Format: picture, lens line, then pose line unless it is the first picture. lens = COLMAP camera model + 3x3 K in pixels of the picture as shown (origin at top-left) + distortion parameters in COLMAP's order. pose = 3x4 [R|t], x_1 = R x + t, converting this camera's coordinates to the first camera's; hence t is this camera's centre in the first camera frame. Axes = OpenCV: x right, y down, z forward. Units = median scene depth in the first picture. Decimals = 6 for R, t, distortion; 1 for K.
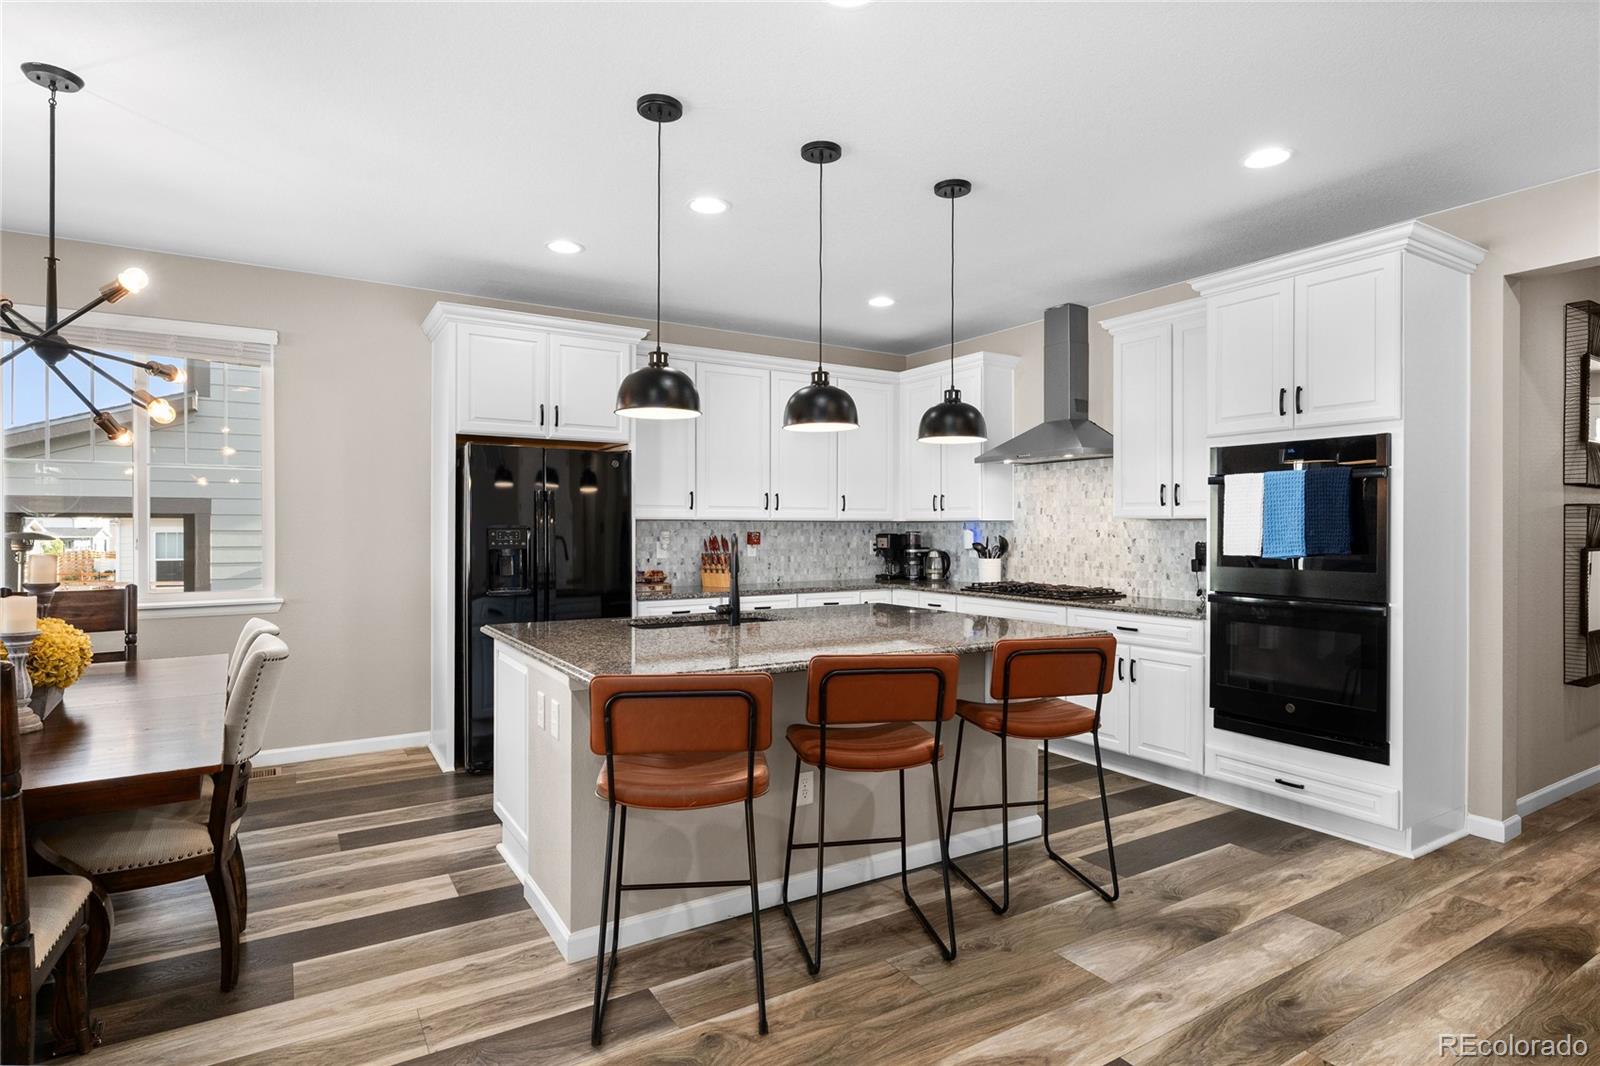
lens RADIAL K [[824.9, 0, 819.8], [0, 824.9, 528.4], [0, 0, 1]] dist [0.001070, 0.001162]
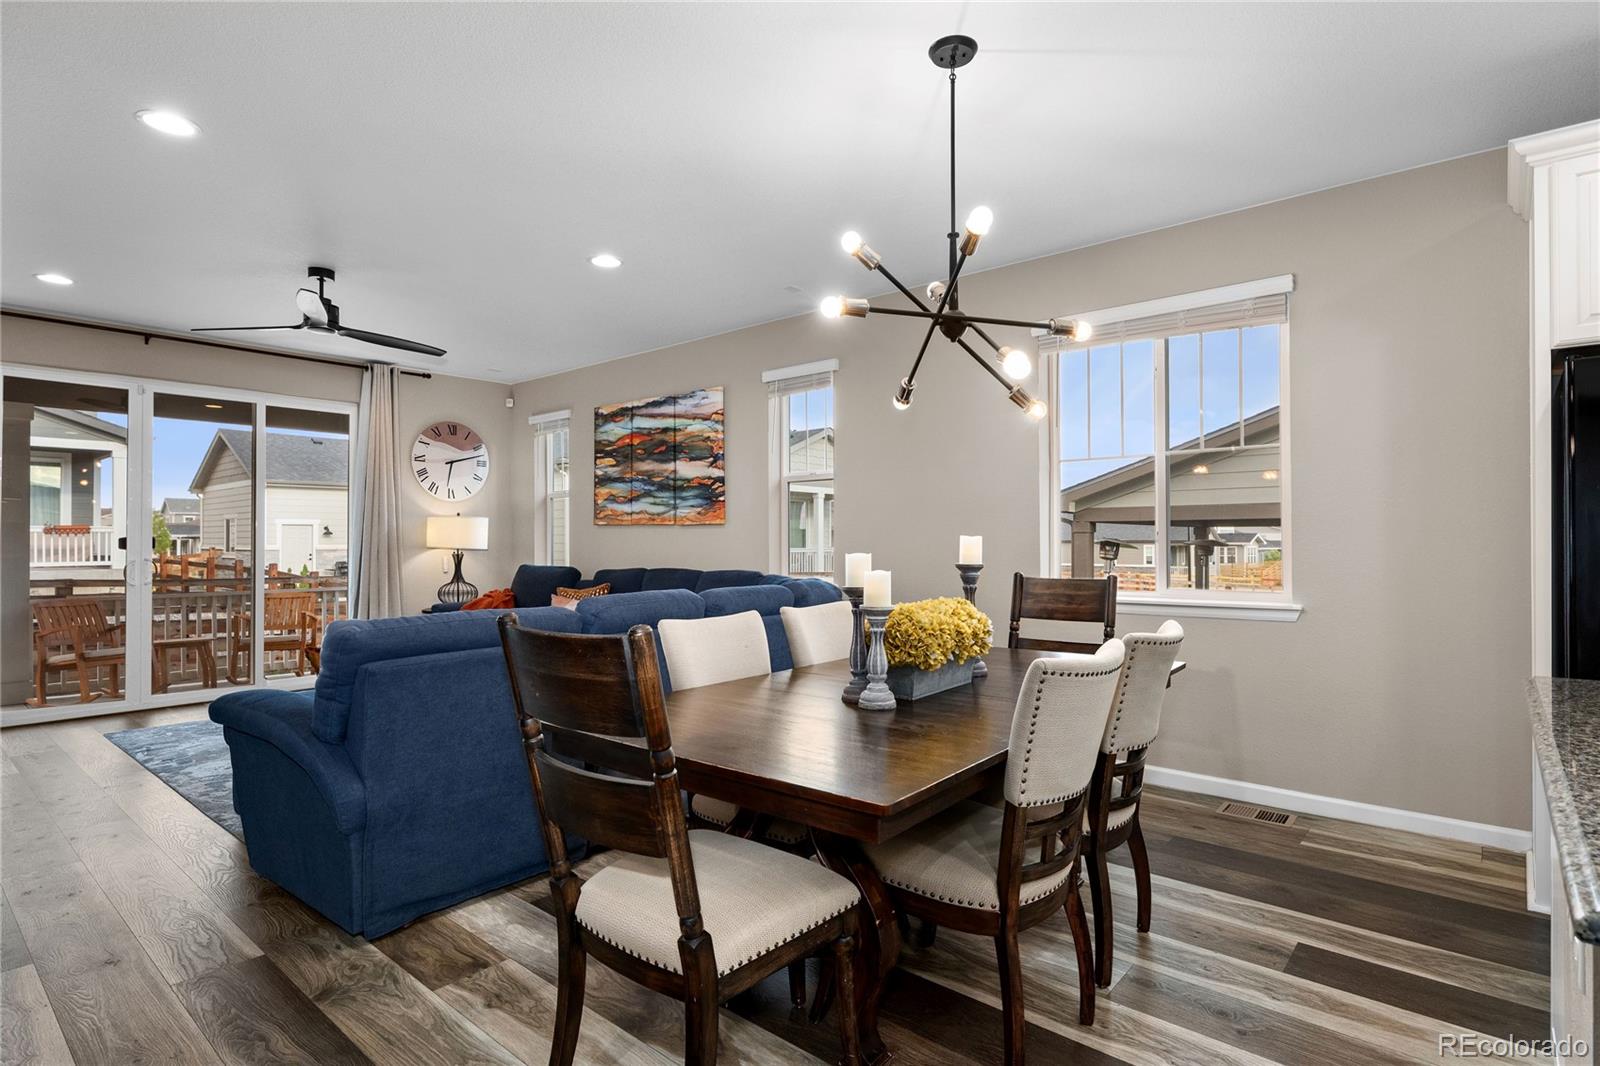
lens RADIAL K [[824.9, 0, 809.6], [0, 824.9, 531.6], [0, 0, 1]] dist [0.001070, 0.001162]
pose [[0.289412, -0.016507, -0.957062, -0.029138], [0.002801, 0.999862, -0.016399, 0.033563], [0.957201, 0.002066, 0.289418, 0.404881]]
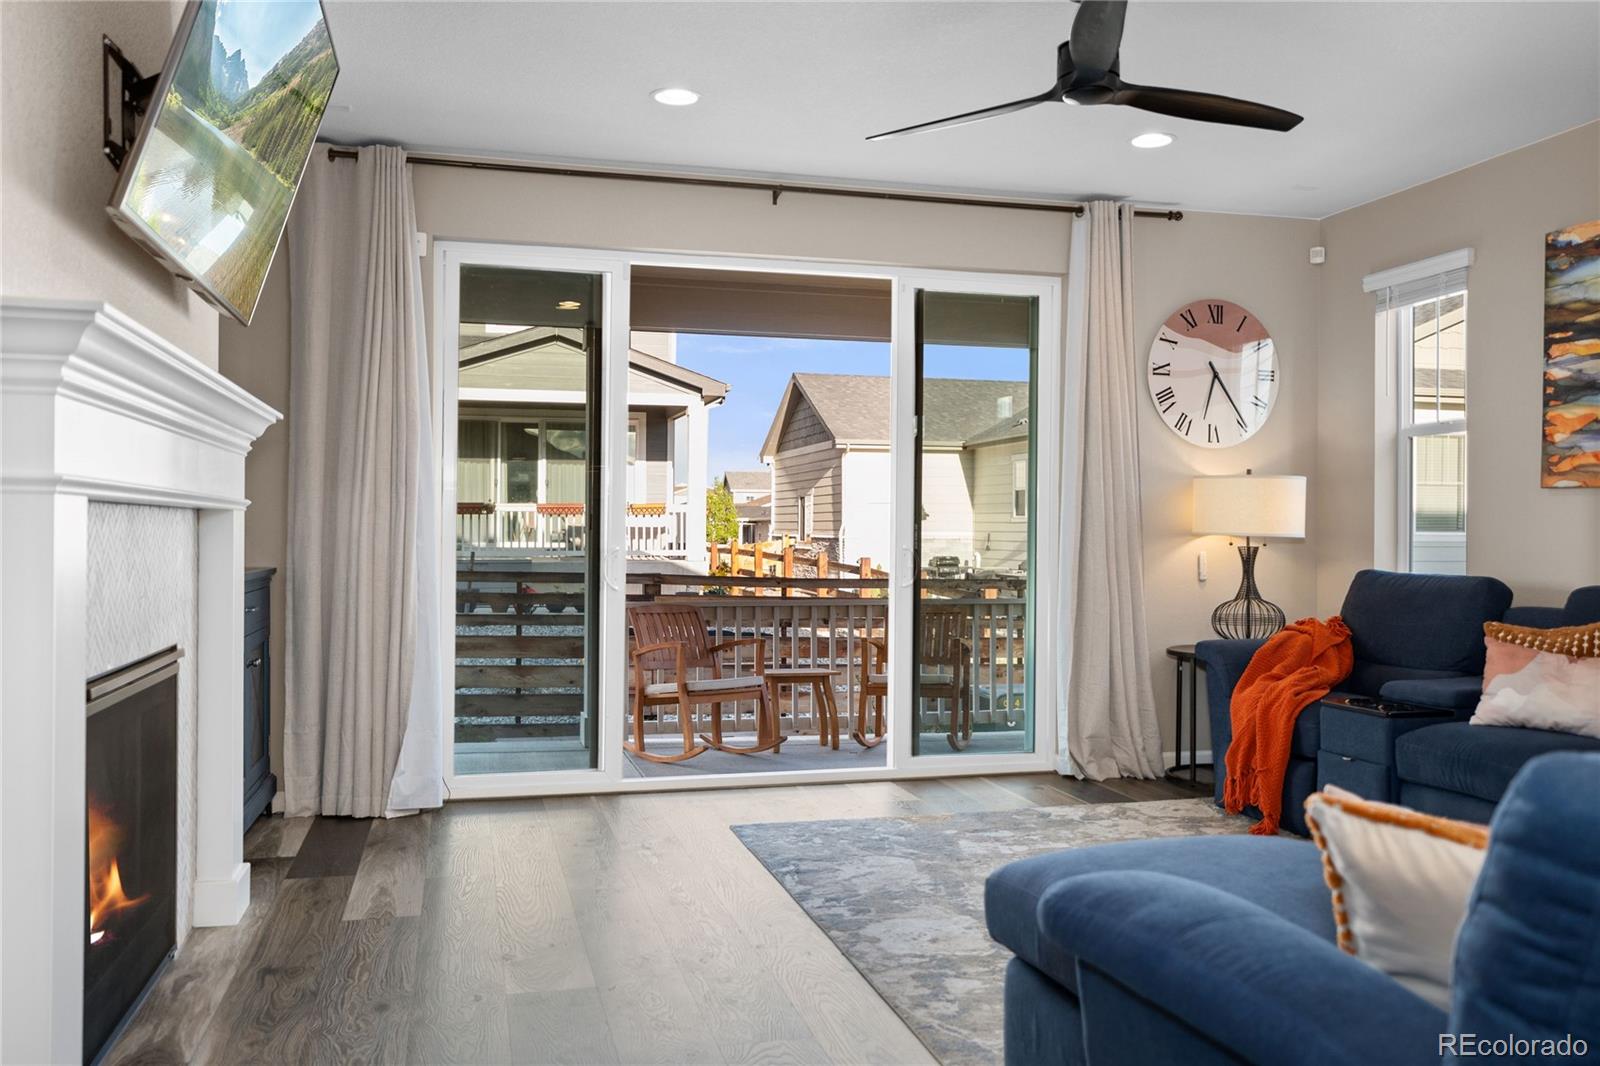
lens RADIAL K [[1295.8, 0, 793.2], [0, 1295.8, 529.3], [0, 0, 1]] dist [-0.011608, 0.030247]
pose [[-0.306477, -0.006938, -0.951853, -0.450780], [-0.009026, 0.999950, -0.004383, 0.042846], [0.951835, 0.007248, -0.306524, 0.136472]]
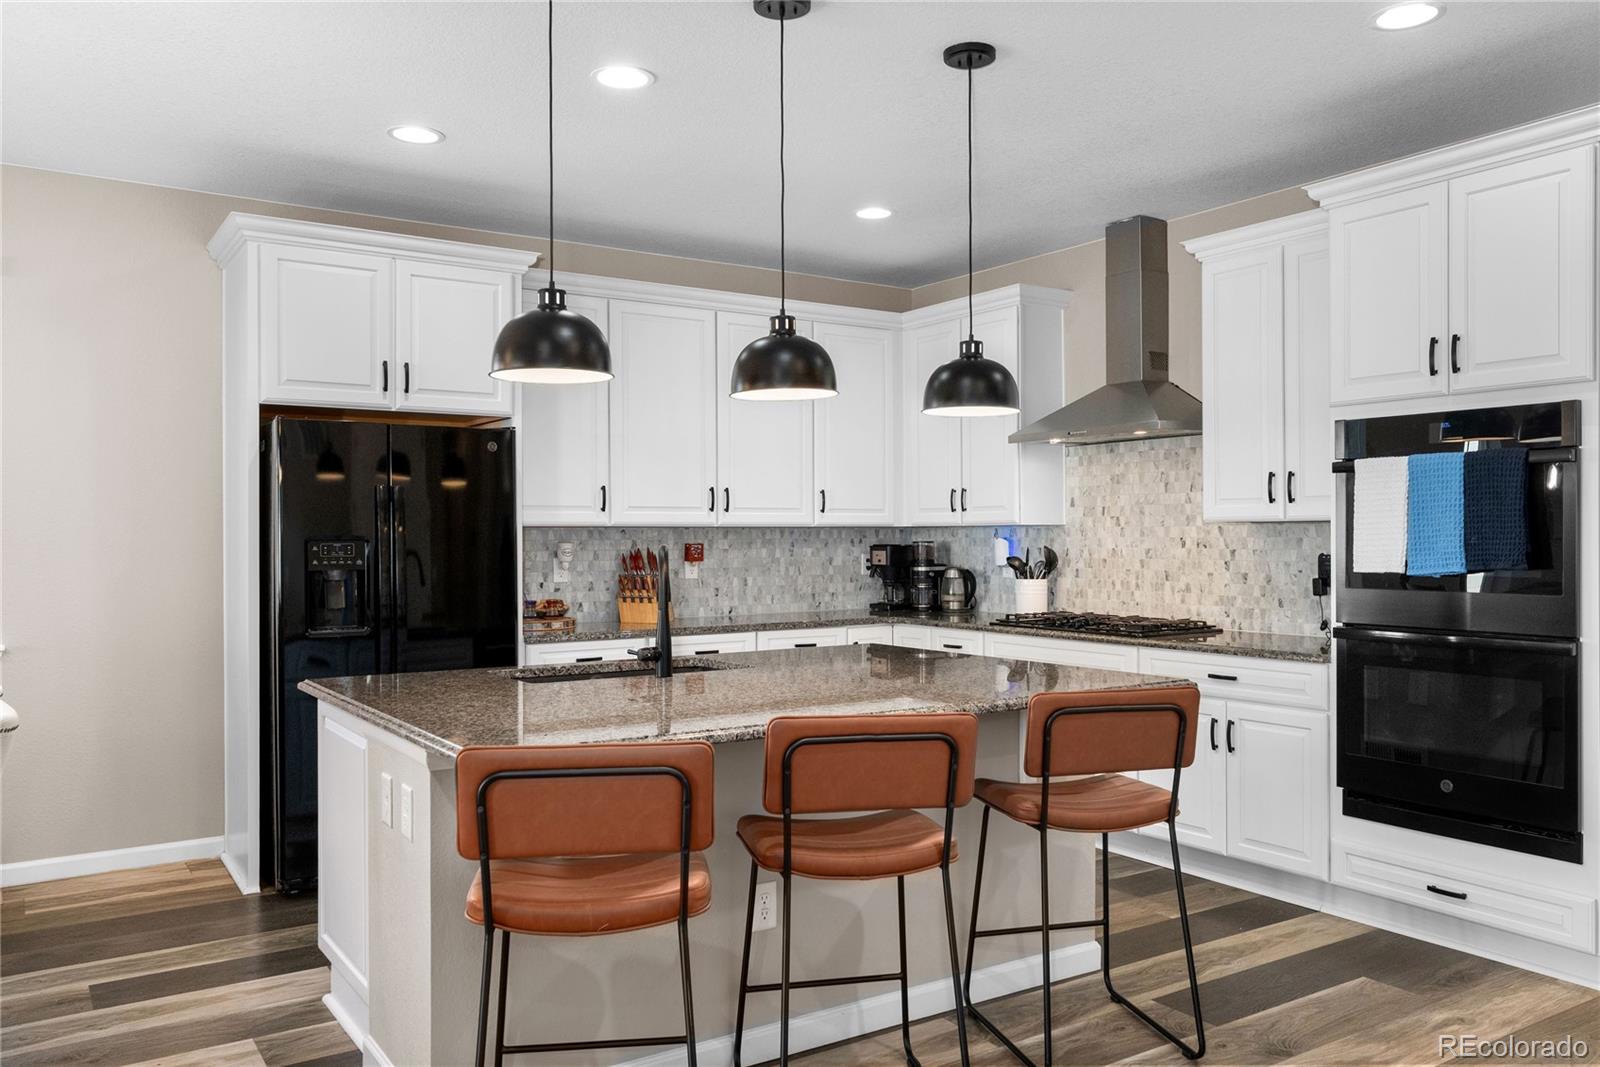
lens RADIAL K [[1198.6, 0, 825.3], [0, 1198.6, 538.8], [0, 0, 1]] dist [0.006411, 0.013716]
pose [[0.999641, -0.006209, 0.026074, 0.007874], [0.006176, 0.999980, 0.001326, -0.000421], [-0.026082, -0.001165, 0.999659, -0.023572]]
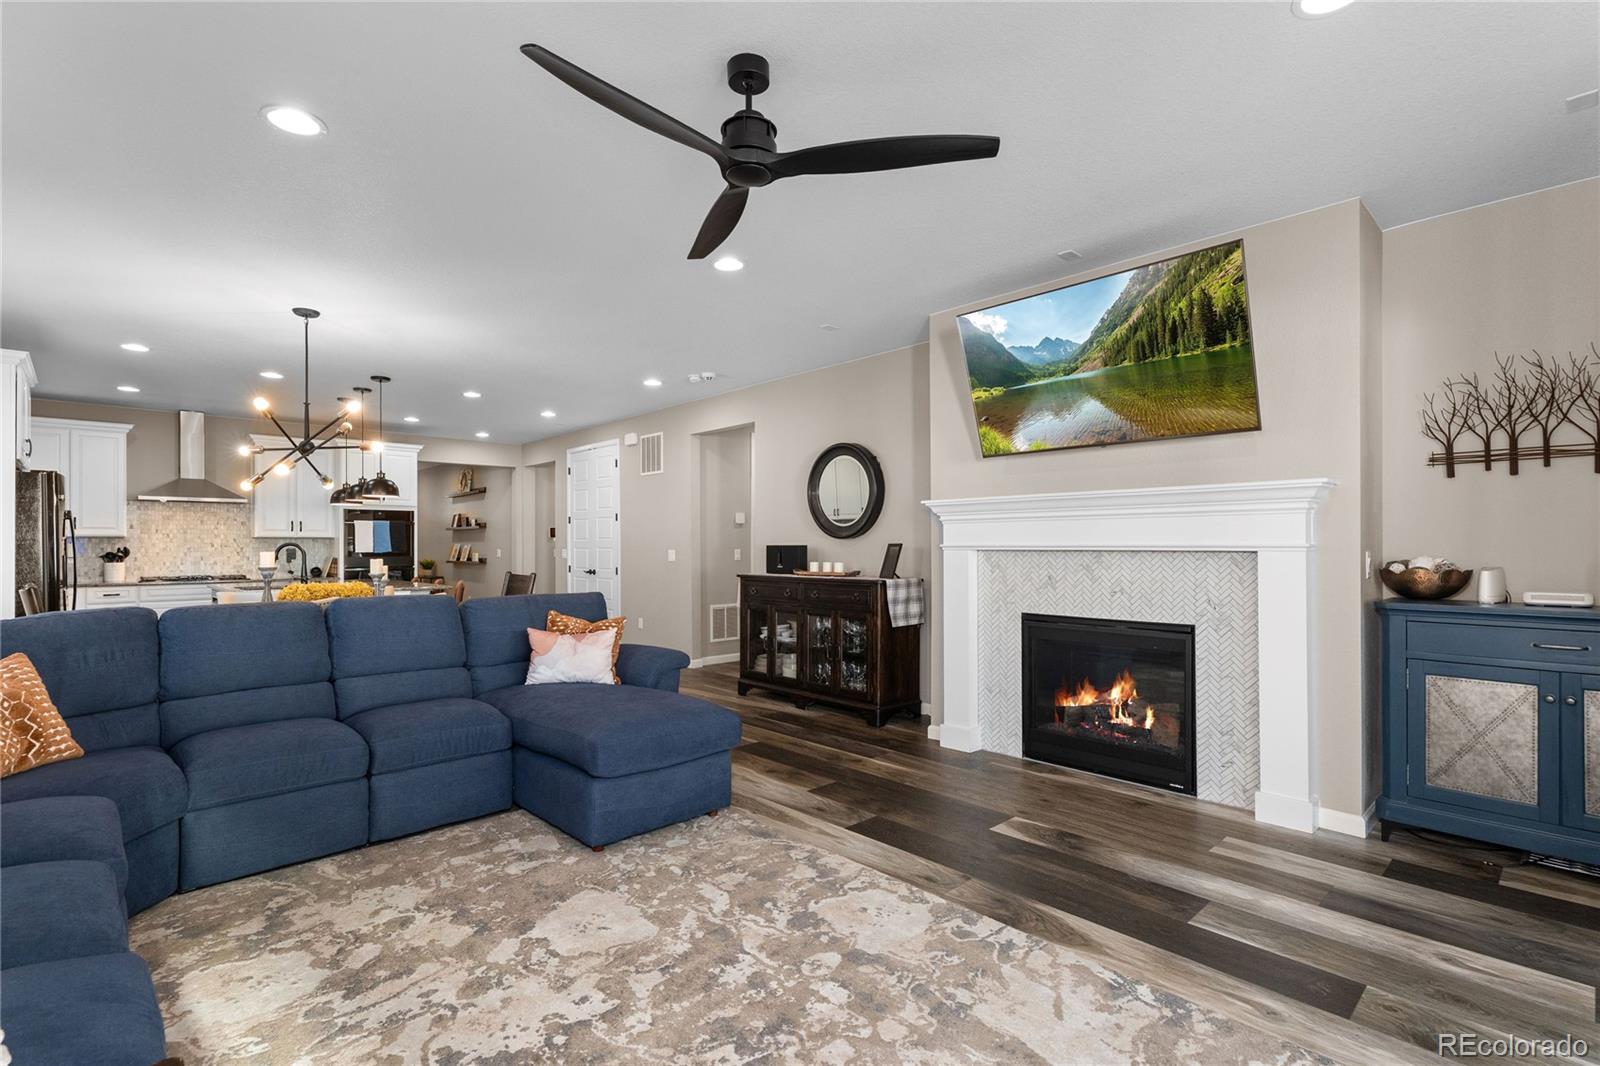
lens RADIAL K [[742.3, 0, 804.0], [0, 742.3, 546.7], [0, 0, 1]] dist [0.000403, 0.000772]
pose [[-0.196128, -0.002739, 0.980574, -2.131141], [0.004068, 0.999985, 0.003607, 0.013714], [-0.980570, 0.004696, -0.196114, 0.122763]]
